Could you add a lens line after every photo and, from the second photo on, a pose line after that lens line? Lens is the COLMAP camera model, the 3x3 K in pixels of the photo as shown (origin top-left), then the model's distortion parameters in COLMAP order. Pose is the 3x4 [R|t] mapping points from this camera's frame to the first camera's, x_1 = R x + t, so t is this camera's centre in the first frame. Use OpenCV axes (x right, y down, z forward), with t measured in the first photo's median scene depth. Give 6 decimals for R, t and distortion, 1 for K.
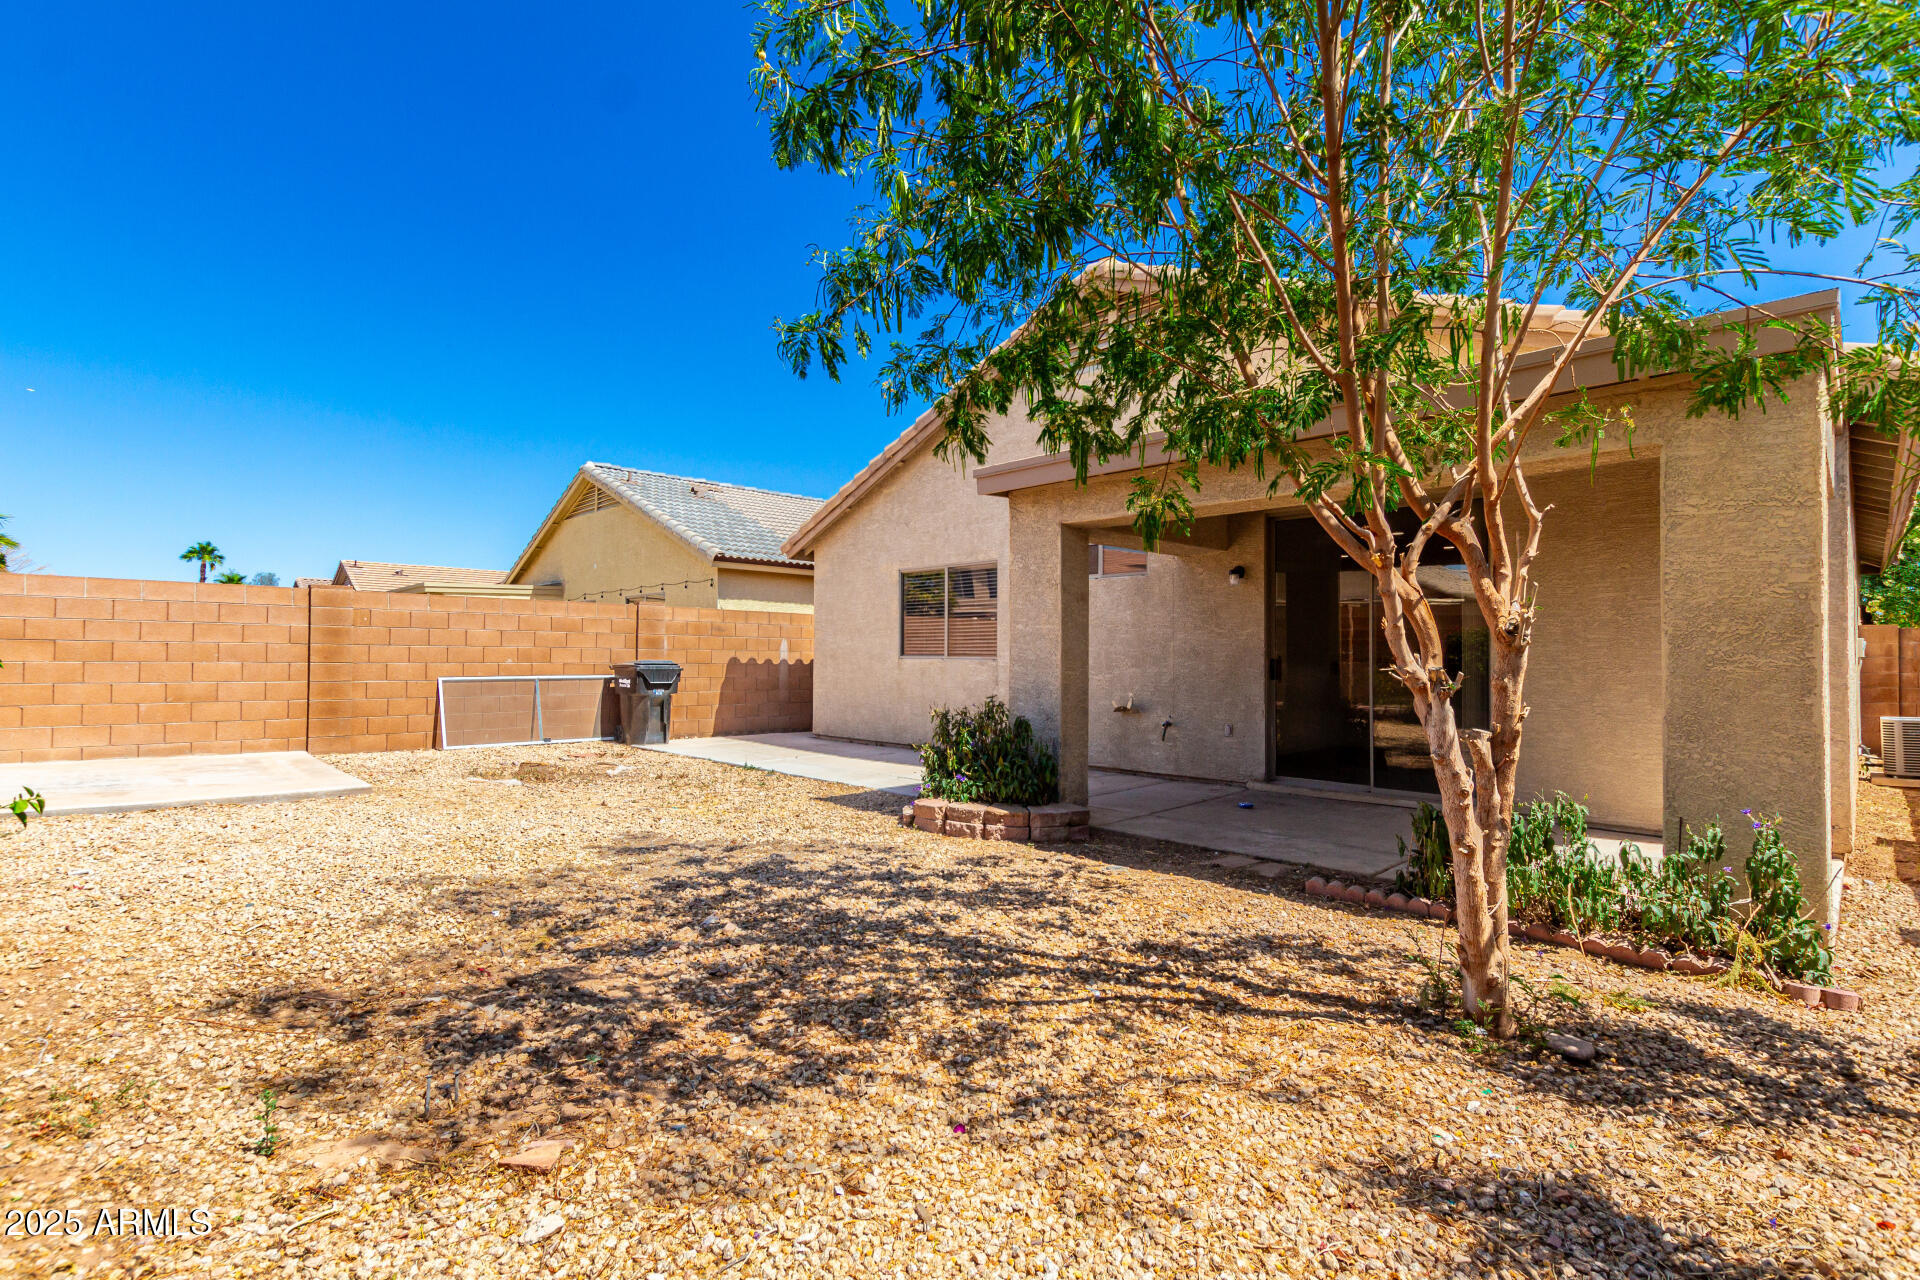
lens RADIAL K [[881.4, 0, 961.9], [0, 881.4, 649.9], [0, 0, 1]] dist [0.003873, 0.000652]
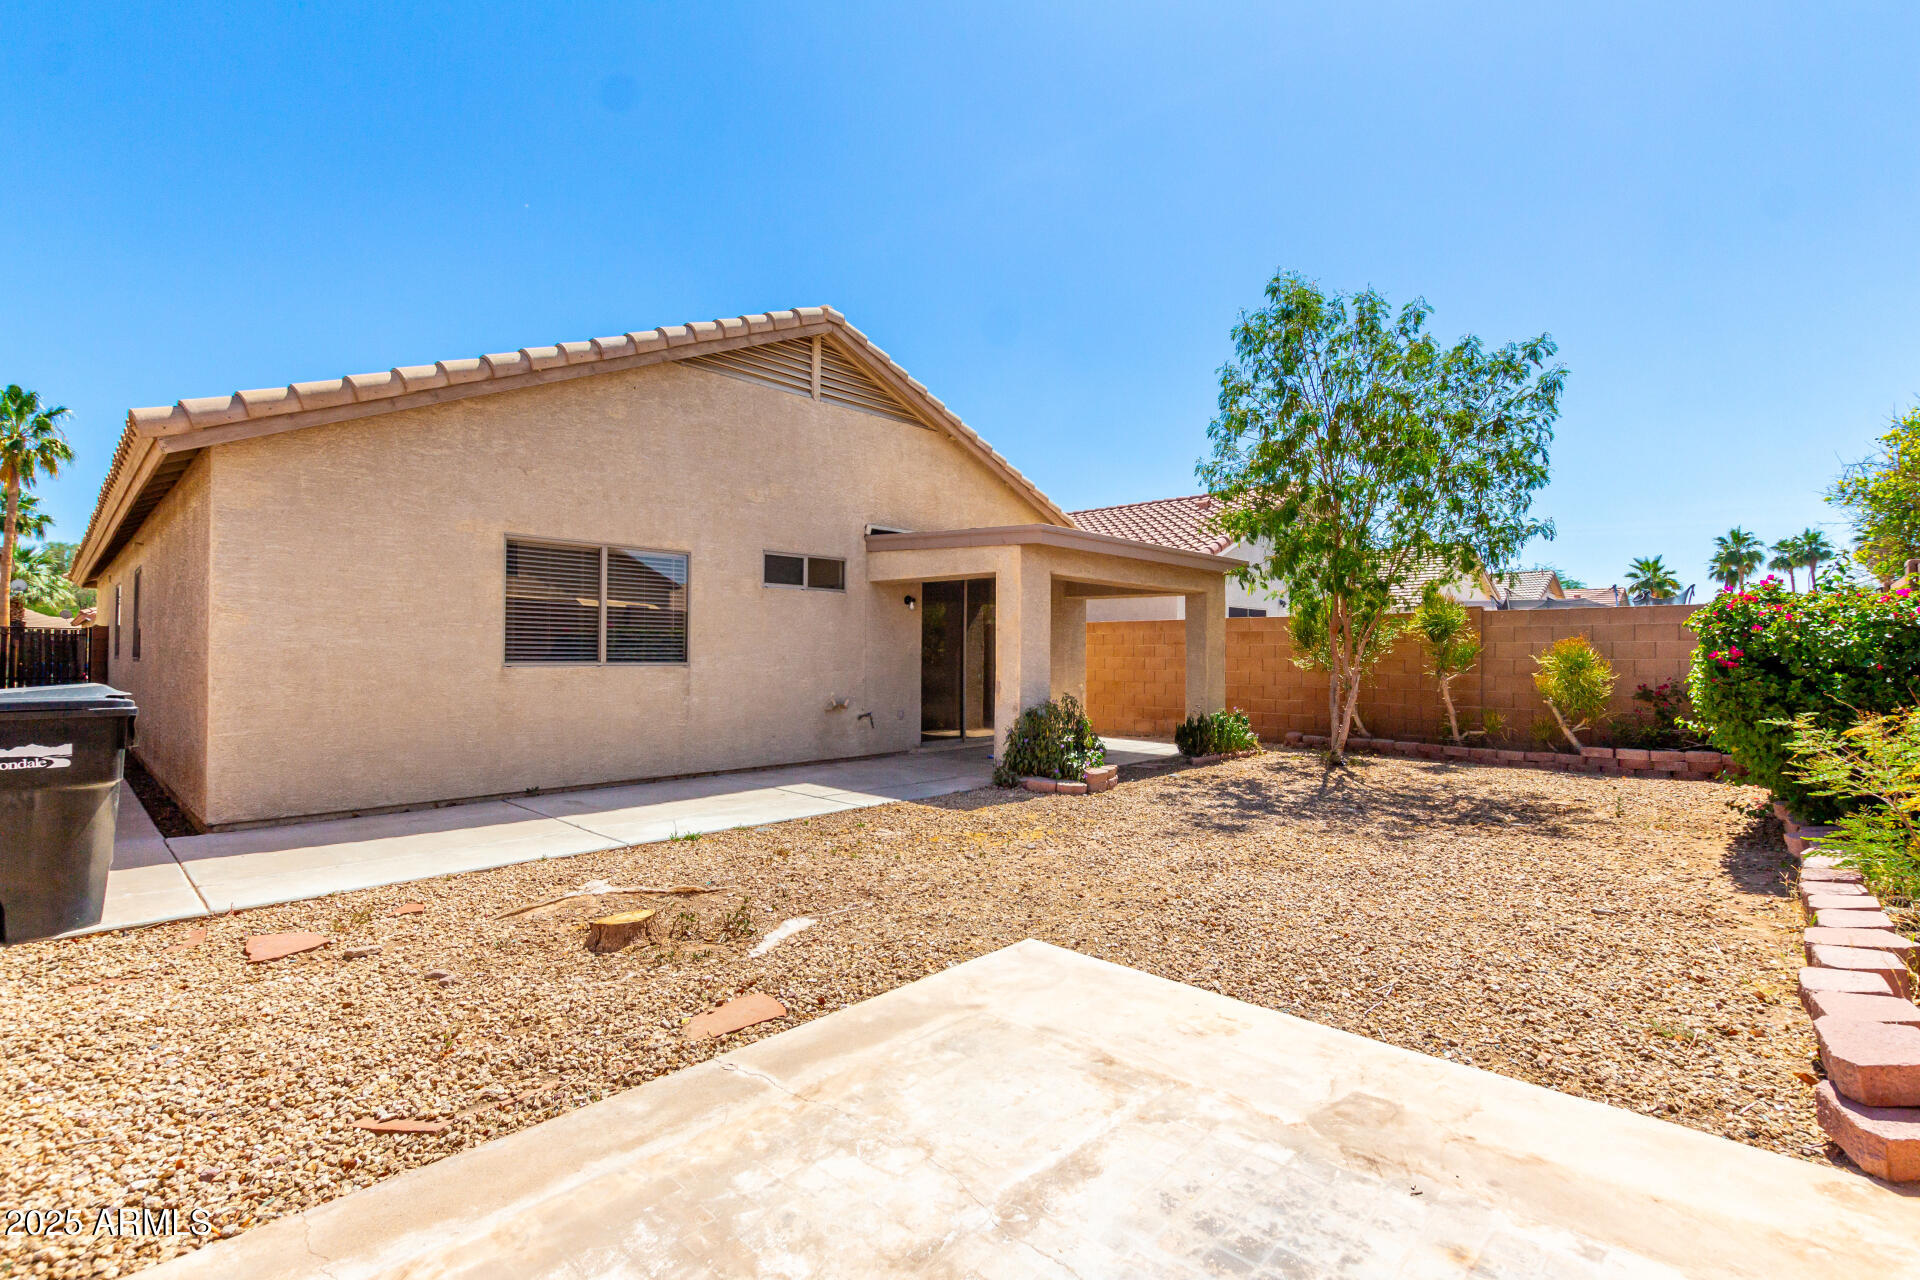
lens RADIAL K [[881.4, 0, 961.2], [0, 881.4, 639.5], [0, 0, 1]] dist [0.003873, 0.000652]
pose [[-0.038861, -0.001330, 0.999244, -0.758205], [-0.023400, 0.999726, 0.000421, -0.020278], [-0.998971, -0.023366, -0.038882, 0.675276]]
